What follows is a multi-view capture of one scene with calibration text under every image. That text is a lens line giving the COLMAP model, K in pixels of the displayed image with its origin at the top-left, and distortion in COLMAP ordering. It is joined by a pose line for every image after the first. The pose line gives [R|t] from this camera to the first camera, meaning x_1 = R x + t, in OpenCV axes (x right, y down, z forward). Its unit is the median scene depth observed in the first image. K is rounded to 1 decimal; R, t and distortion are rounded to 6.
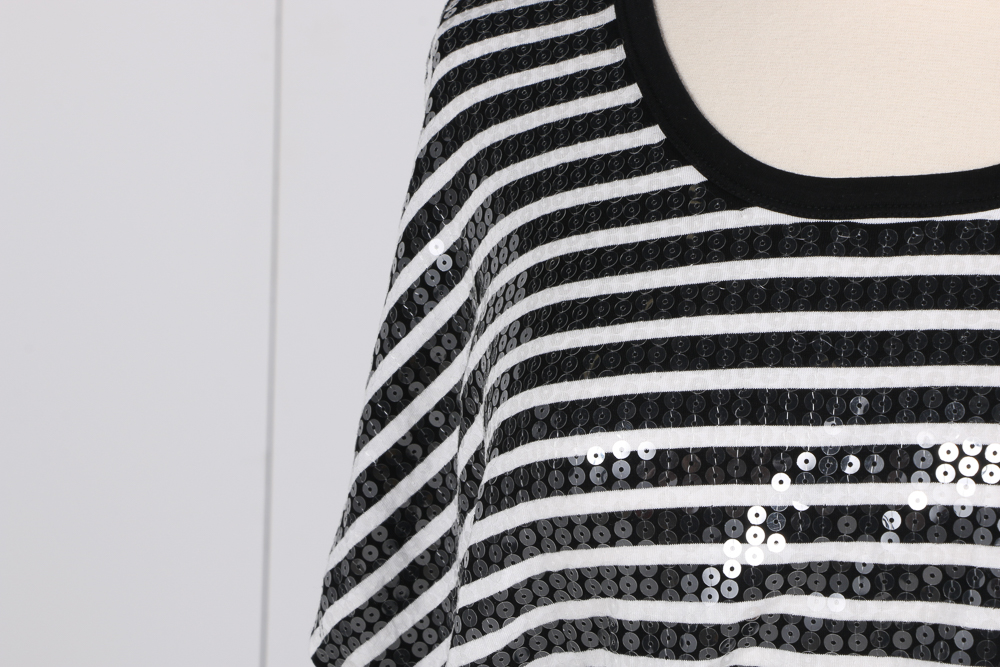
lens RADIAL K [[3097.0, 0, 499.5], [0, 3097.0, 334.0], [0, 0, 1]] dist [0.718416, 0.000000]
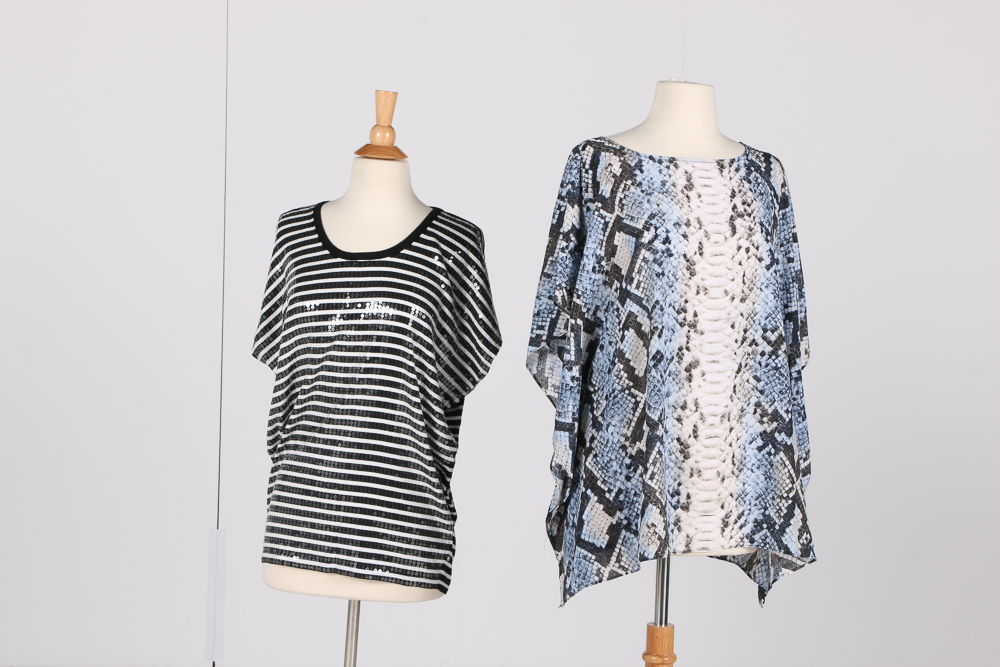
lens RADIAL K [[2285.6, 0, 501.1], [0, 2285.6, 334.1], [0, 0, 1]] dist [0.068985, 0.000000]
pose [[0.997674, -0.004499, 0.068022, 0.092684], [0.005823, 0.999797, -0.019275, 0.163174], [-0.067922, 0.019627, 0.997498, -2.856454]]
